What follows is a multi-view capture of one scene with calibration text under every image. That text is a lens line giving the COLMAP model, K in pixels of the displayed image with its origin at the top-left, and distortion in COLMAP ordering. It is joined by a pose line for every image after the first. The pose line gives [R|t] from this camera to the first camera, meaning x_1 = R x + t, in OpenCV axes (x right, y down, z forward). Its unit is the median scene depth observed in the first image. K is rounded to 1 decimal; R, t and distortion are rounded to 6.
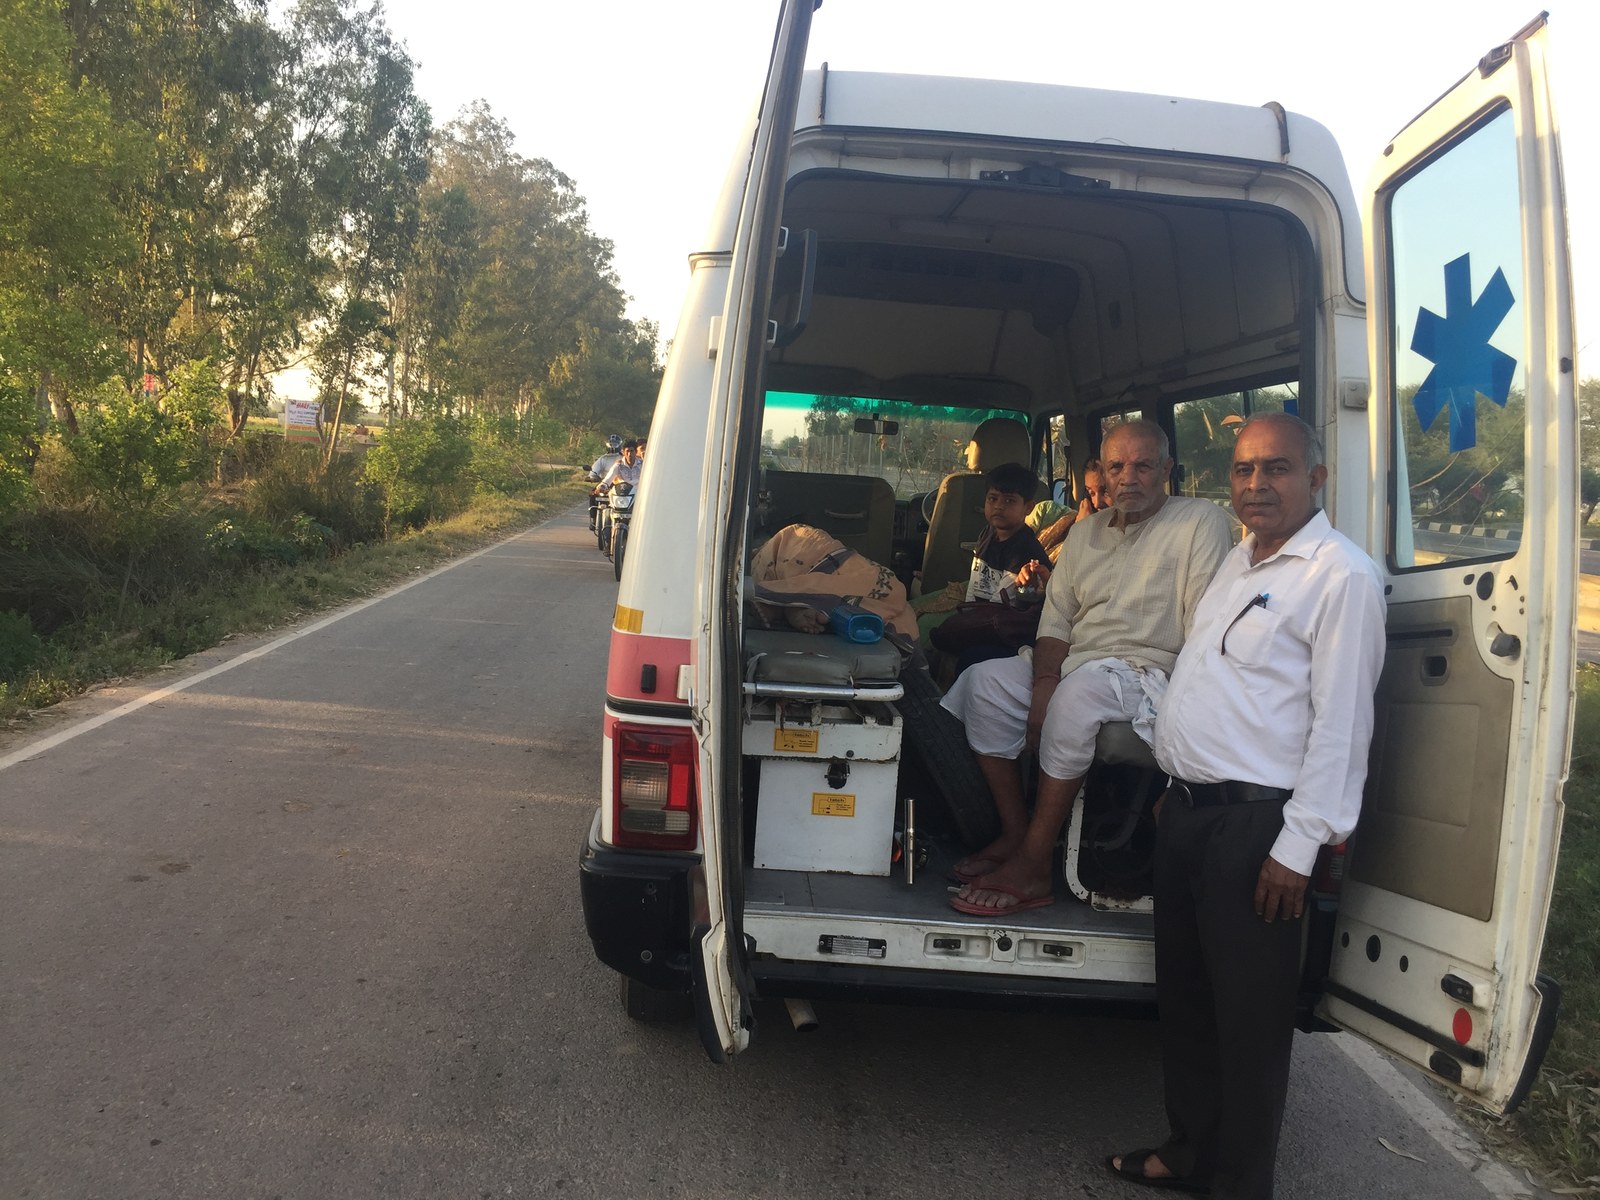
lens RADIAL K [[1349.8, 0, 800.0], [0, 1349.8, 600.0], [0, 0, 1]] dist [-0.002081, -0.002389]
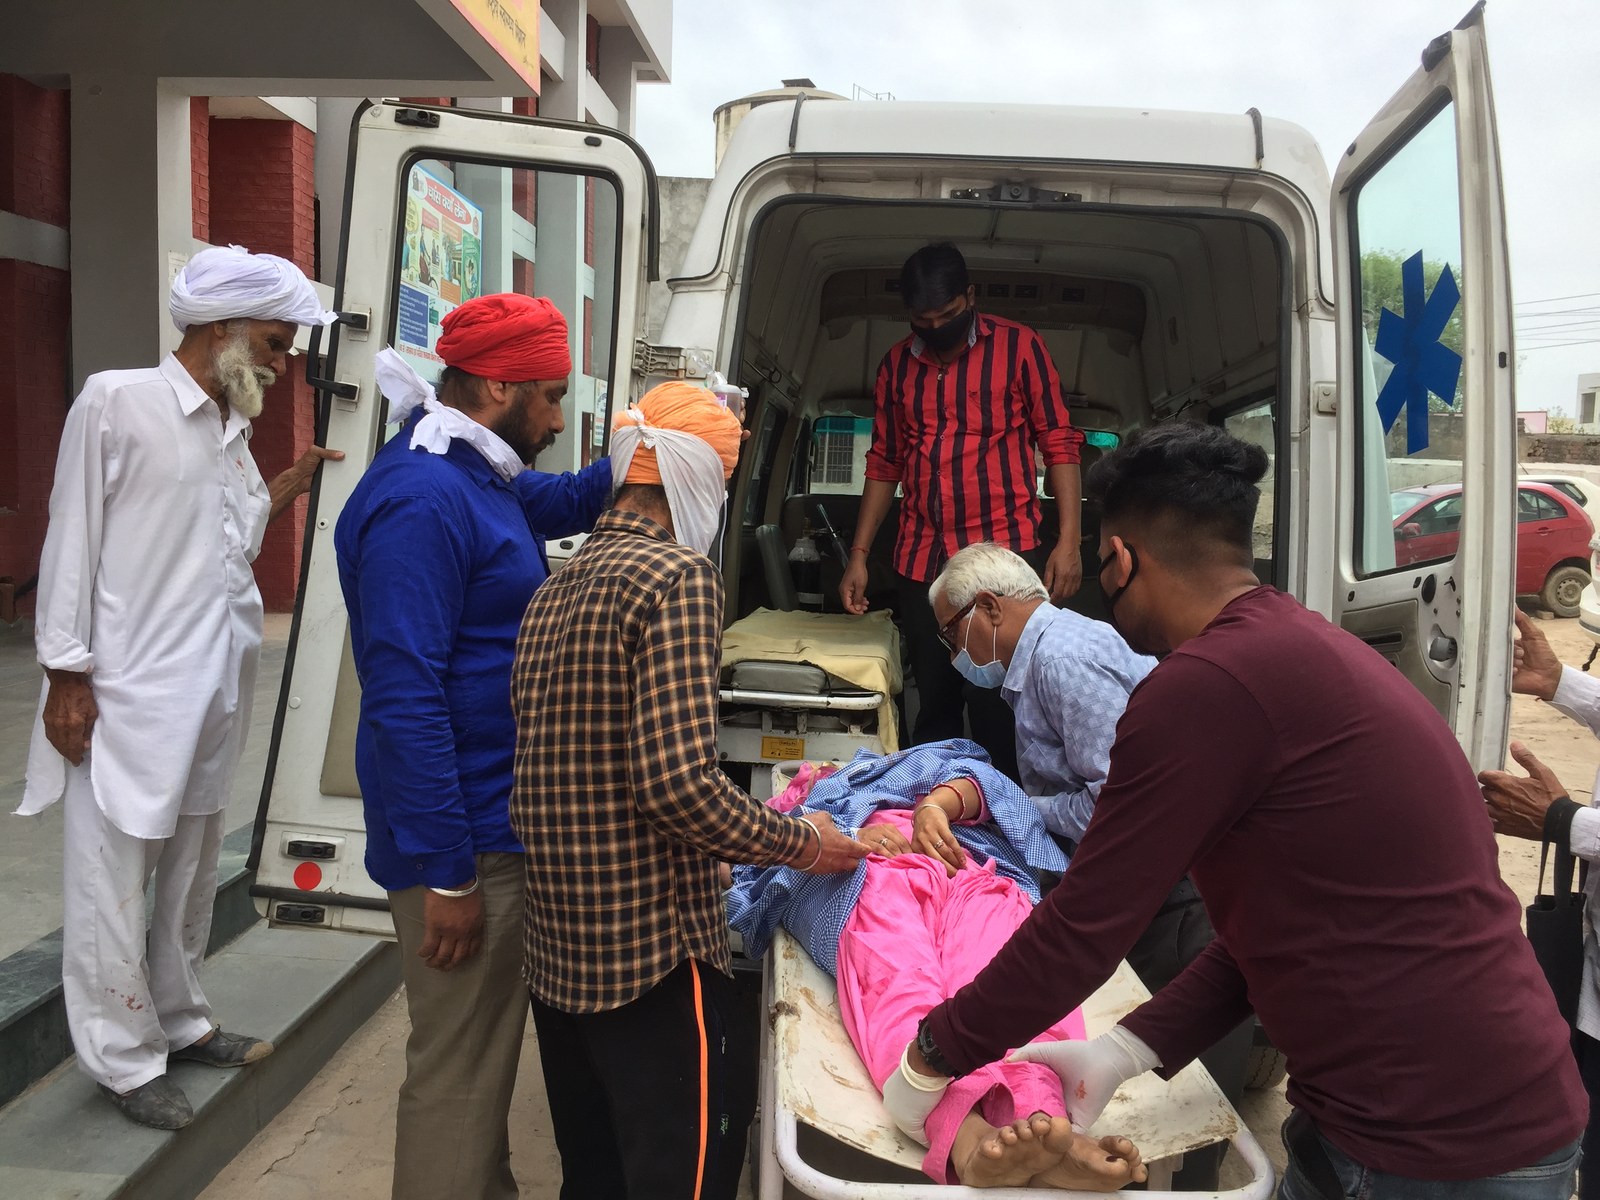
lens RADIAL K [[1349.8, 0, 800.0], [0, 1349.8, 600.0], [0, 0, 1]] dist [-0.002081, -0.002389]
pose [[0.991698, -0.004375, -0.128515, 0.150046], [0.001182, 0.999689, -0.024909, 0.017692], [0.128584, 0.024550, 0.991395, -0.020599]]
